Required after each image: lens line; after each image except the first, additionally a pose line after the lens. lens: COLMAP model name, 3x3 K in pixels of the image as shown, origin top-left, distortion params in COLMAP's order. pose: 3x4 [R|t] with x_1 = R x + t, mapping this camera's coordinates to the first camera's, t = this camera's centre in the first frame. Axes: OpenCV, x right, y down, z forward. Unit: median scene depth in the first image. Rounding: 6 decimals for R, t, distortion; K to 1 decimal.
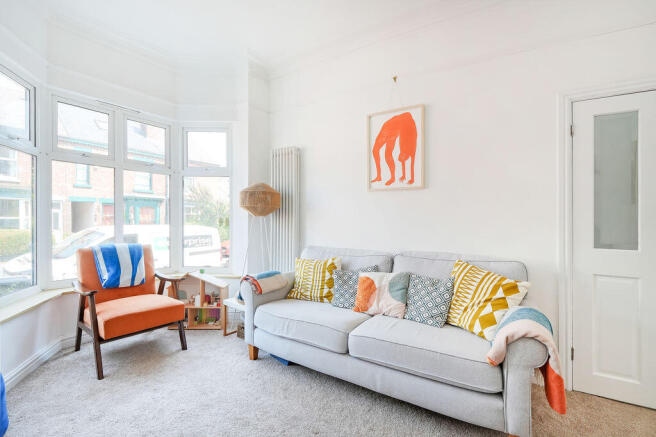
lens RADIAL K [[283.3, 0, 328.7], [0, 283.3, 220.9], [0, 0, 1]] dist [0.000533, -0.000009]
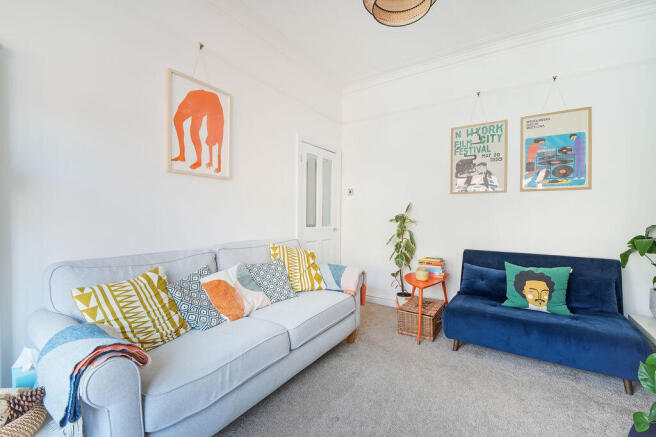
lens RADIAL K [[290.6, 0, 327.8], [0, 290.6, 213.6], [0, 0, 1]] dist [-0.000381, -0.000068]
pose [[0.002461, -0.001702, 0.999996, -0.650461], [-0.000004, 0.999999, 0.001702, 0.003132], [-0.999997, -0.000008, 0.002461, 0.620574]]
